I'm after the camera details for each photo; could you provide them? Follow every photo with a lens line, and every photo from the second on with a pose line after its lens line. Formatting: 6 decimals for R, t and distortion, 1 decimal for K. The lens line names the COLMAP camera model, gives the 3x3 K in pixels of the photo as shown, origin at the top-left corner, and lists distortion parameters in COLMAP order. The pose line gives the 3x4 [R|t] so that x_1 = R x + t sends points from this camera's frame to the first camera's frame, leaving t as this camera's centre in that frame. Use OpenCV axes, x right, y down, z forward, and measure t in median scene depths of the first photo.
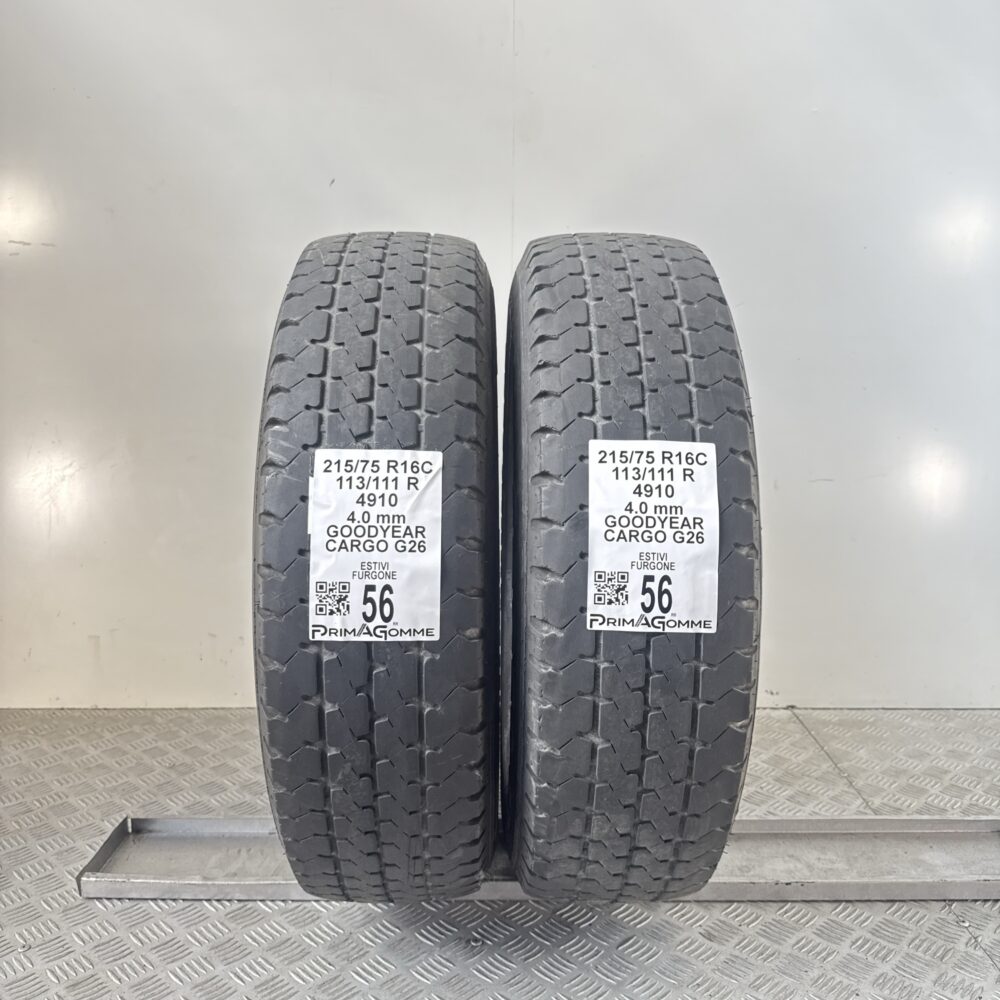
lens RADIAL K [[934.4, 0, 500.0], [0, 934.4, 500.0], [0, 0, 1]] dist [0.138456, -0.393070]
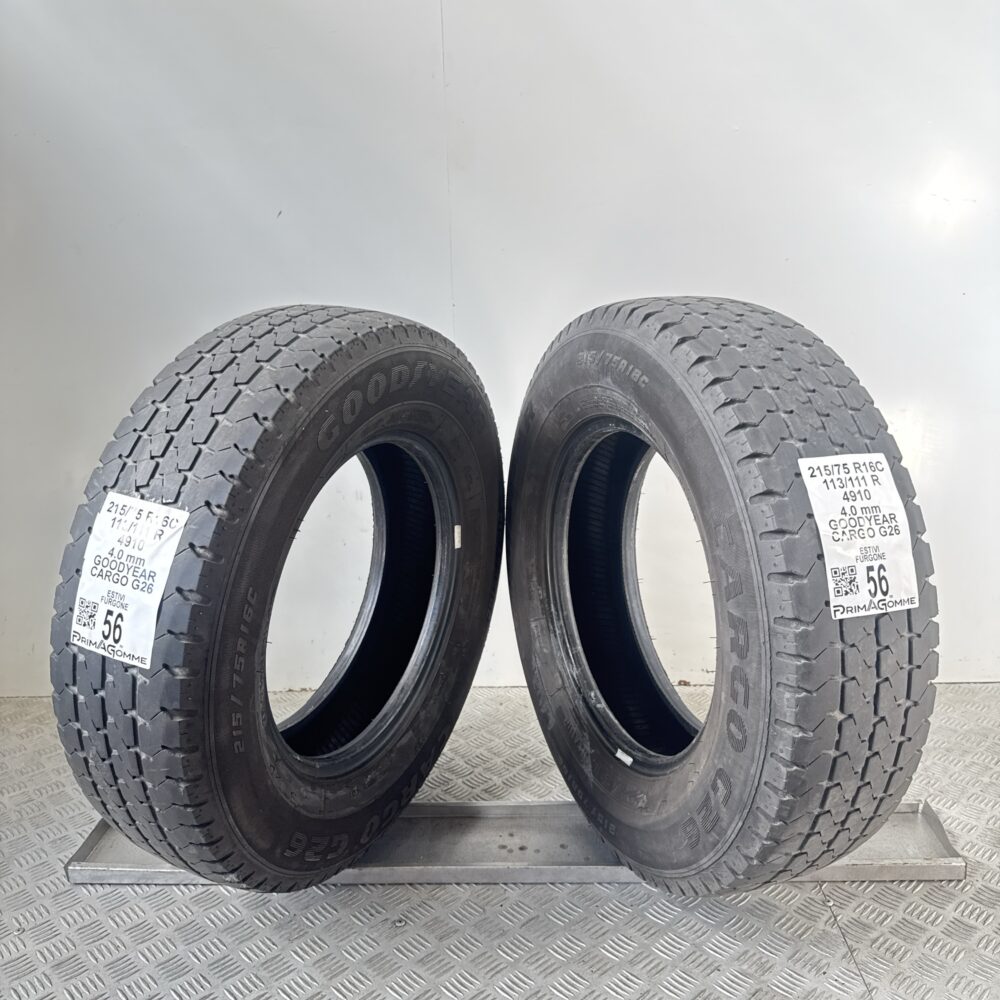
lens RADIAL K [[934.4, 0, 500.0], [0, 934.4, 500.0], [0, 0, 1]] dist [0.138456, -0.393070]
pose [[0.893538, 0.185586, -0.408838, 0.781855], [-0.181899, 0.982131, 0.048275, -0.199142], [0.410491, 0.031232, 0.911329, 0.087185]]
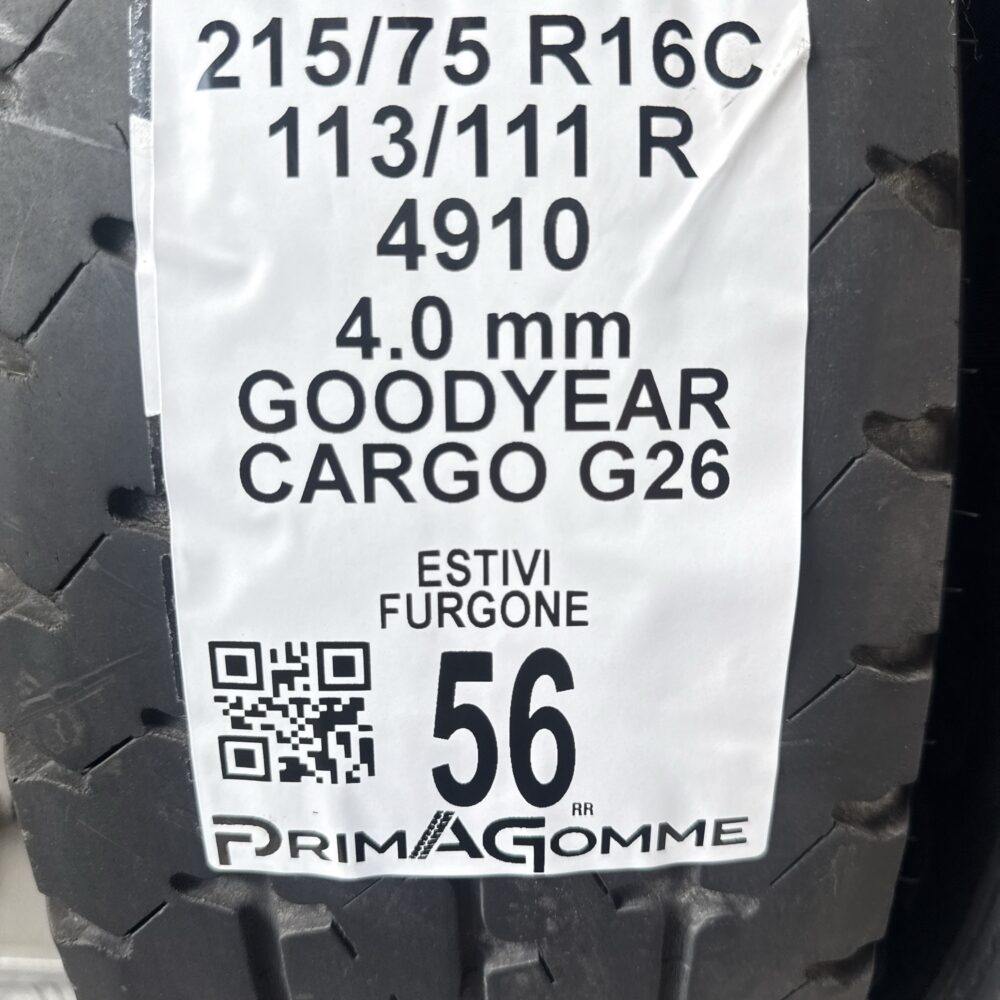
lens RADIAL K [[934.4, 0, 500.0], [0, 934.4, 500.0], [0, 0, 1]] dist [0.138456, -0.393070]
pose [[0.999896, -0.013901, -0.003950, -0.128713], [0.014451, 0.959369, 0.281785, -0.002321], [-0.000128, -0.281813, 0.959469, 0.802553]]
